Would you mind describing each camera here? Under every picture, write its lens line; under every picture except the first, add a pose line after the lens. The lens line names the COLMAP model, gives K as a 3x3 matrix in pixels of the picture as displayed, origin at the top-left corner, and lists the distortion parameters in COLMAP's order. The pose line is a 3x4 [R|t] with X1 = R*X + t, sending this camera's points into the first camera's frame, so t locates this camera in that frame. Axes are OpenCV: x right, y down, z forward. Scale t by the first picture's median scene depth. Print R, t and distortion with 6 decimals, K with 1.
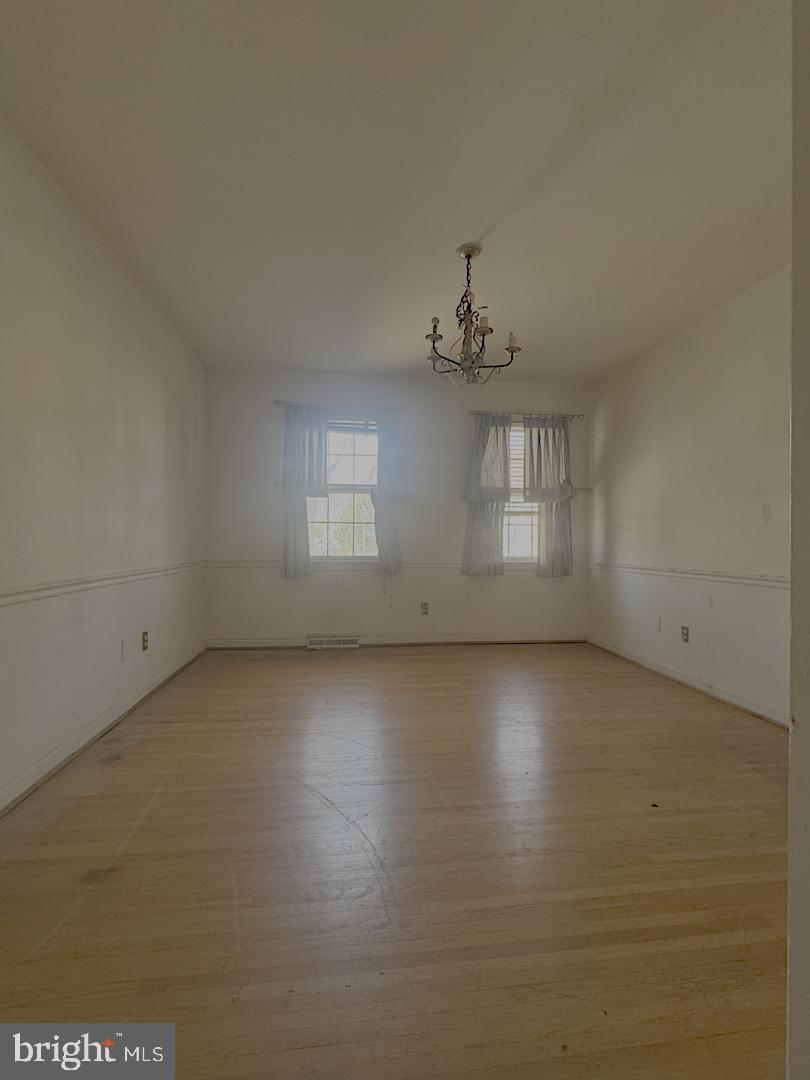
lens RADIAL K [[479.1, 0, 399.7], [0, 479.1, 544.3], [0, 0, 1]] dist [-0.003939, 0.001528]
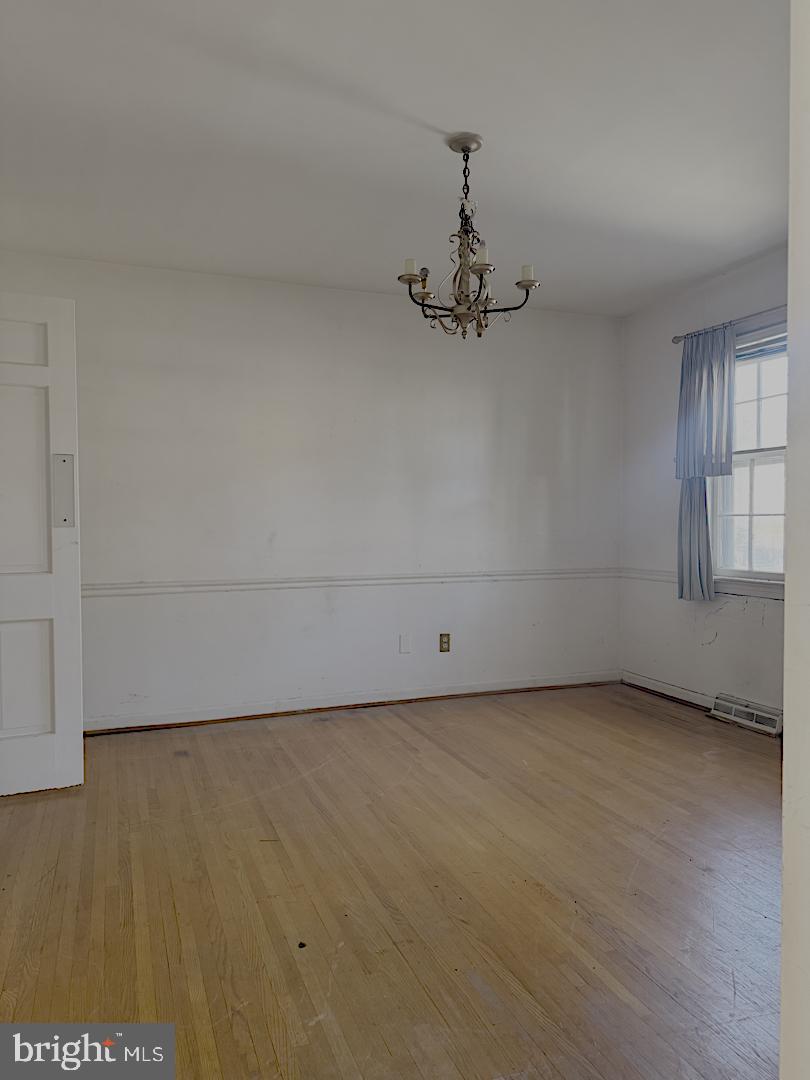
lens RADIAL K [[753.6, 0, 406.6], [0, 753.6, 539.1], [0, 0, 1]] dist [0.020698, -0.016672]
pose [[0.244151, 0.015857, -0.969607, 1.317768], [-0.002041, 0.999872, 0.015838, -0.057229], [0.969735, -0.001888, 0.244153, 0.702817]]
